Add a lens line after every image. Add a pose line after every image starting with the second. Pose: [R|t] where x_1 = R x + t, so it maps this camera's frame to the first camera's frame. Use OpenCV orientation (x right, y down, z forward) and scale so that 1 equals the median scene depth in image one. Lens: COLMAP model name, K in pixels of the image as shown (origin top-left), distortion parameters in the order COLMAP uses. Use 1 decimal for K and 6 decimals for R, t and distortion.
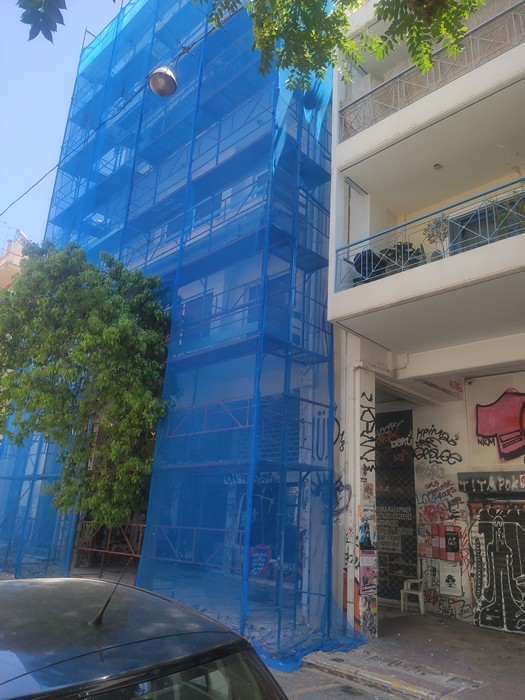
lens RADIAL K [[526.4, 0, 264.2], [0, 526.4, 352.6], [0, 0, 1]] dist [0.022200, -0.056950]
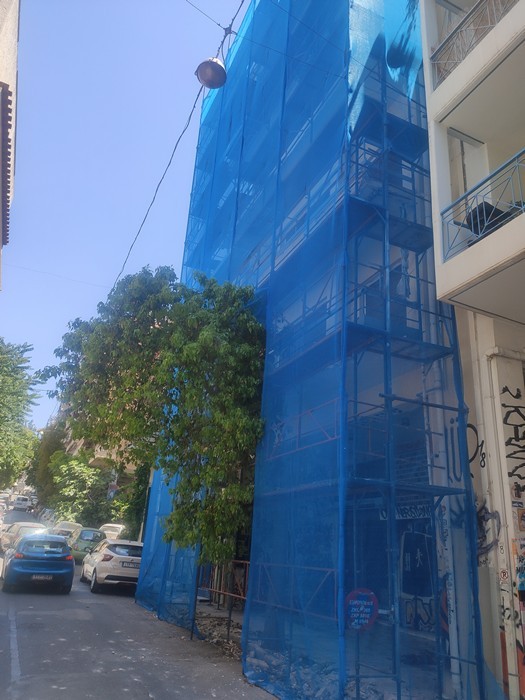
lens RADIAL K [[526.4, 0, 257.4], [0, 526.4, 348.7], [0, 0, 1]] dist [0.022200, -0.056950]
pose [[0.927253, -0.126134, -0.352552, 0.133650], [0.096171, 0.990194, -0.101323, 0.063650], [0.361875, 0.060046, 0.930291, 0.165133]]
